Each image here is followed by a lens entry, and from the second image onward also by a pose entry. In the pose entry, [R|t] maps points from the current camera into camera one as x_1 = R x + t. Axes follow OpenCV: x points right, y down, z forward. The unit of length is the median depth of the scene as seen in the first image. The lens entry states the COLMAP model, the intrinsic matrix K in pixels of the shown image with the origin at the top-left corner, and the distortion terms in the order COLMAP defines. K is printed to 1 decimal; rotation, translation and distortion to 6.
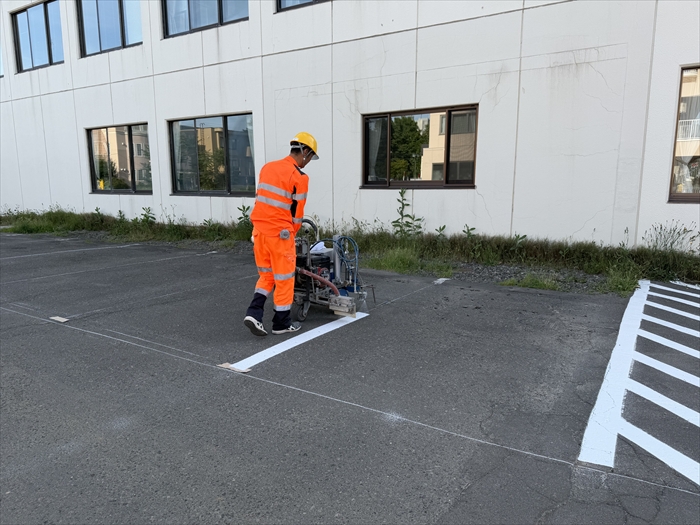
lens RADIAL K [[527.3, 0, 350.0], [0, 527.3, 262.5], [0, 0, 1]] dist [-0.010685, 0.000758]
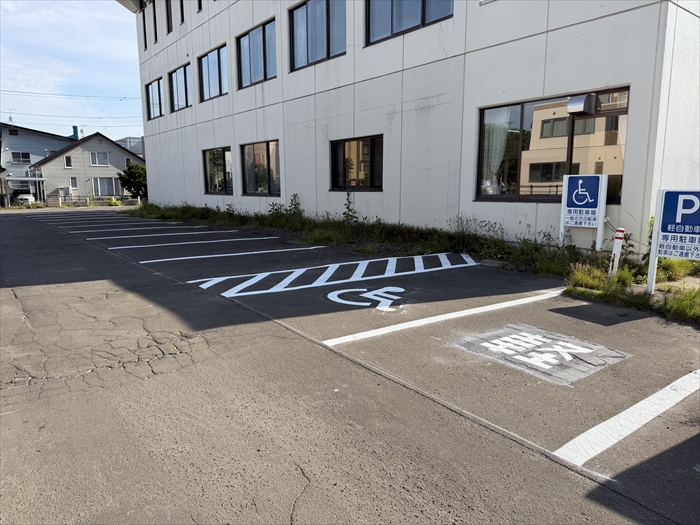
lens RADIAL K [[495.7, 0, 350.7], [0, 495.7, 279.0], [0, 0, 1]] dist [0.005936, 0.000846]
pose [[0.946830, 0.054905, -0.317015, 0.454486], [-0.041889, 0.997981, 0.047734, 0.032451], [0.318996, -0.031917, 0.947219, -0.270212]]
